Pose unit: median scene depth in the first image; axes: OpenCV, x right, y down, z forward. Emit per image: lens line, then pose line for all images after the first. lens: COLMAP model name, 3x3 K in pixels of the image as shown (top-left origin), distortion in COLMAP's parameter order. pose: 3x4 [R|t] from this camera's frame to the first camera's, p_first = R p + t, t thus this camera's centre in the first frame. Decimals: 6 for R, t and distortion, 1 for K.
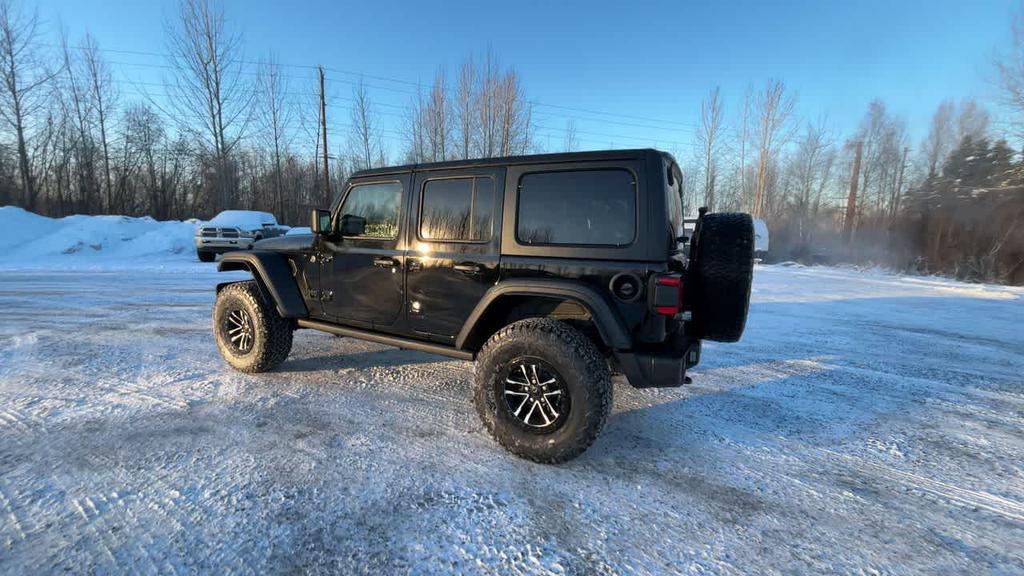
lens RADIAL K [[395.3, 0, 510.7], [0, 395.3, 287.1], [0, 0, 1]] dist [-0.001229, 0.000068]
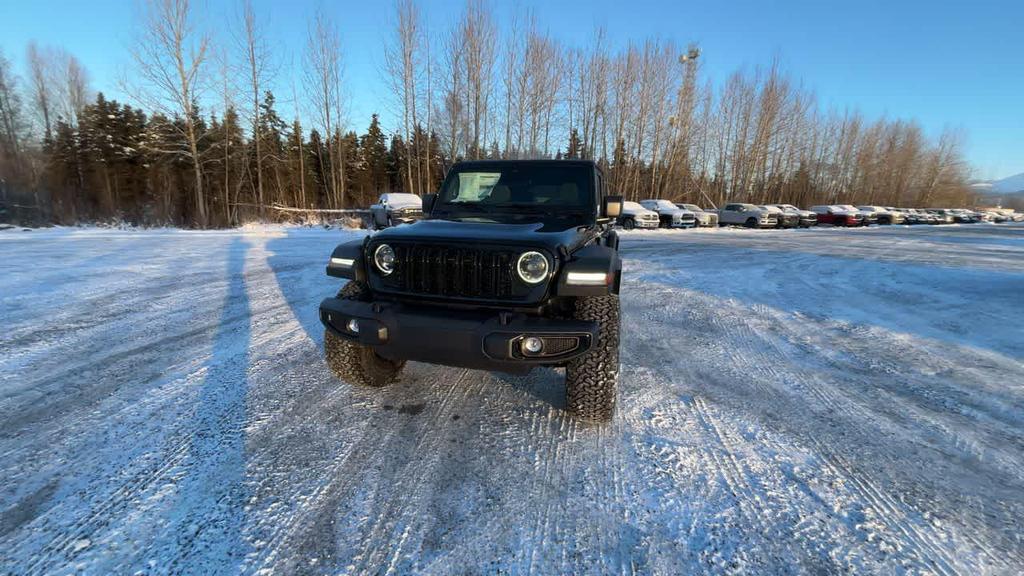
lens RADIAL K [[395.3, 0, 509.8], [0, 395.3, 287.5], [0, 0, 1]] dist [-0.001229, 0.000068]
pose [[-0.205732, -0.225577, 0.952255, -1.396764], [0.103846, 0.962544, 0.250450, -0.231637], [-0.973083, 0.150413, -0.174600, 1.376857]]
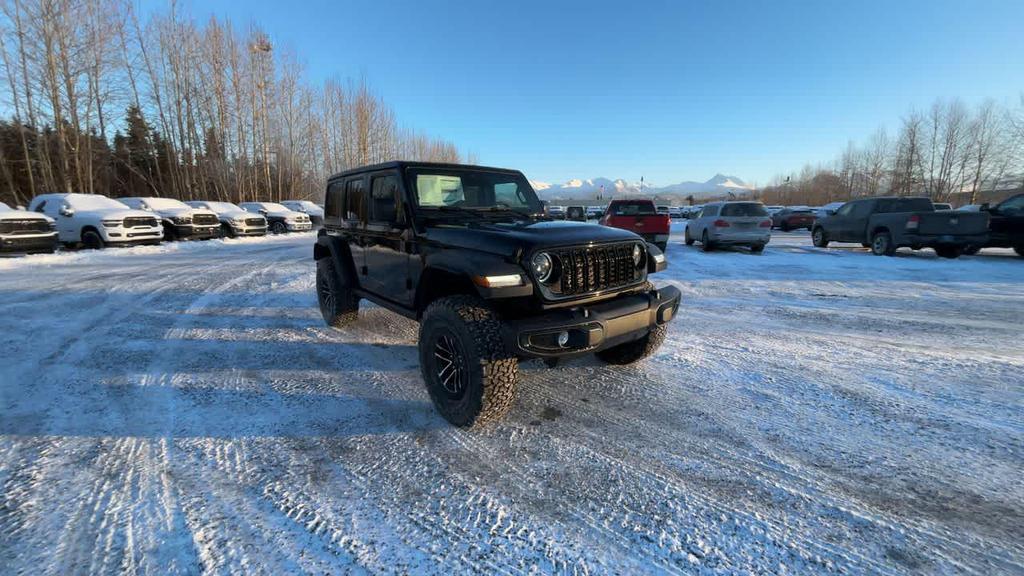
lens RADIAL K [[395.3, 0, 510.2], [0, 395.3, 285.2], [0, 0, 1]] dist [-0.001229, 0.000068]
pose [[-0.908845, -0.099143, 0.405180, -0.875403], [0.036284, 0.948873, 0.313565, -0.317922], [-0.415553, 0.299683, -0.858782, 2.112394]]
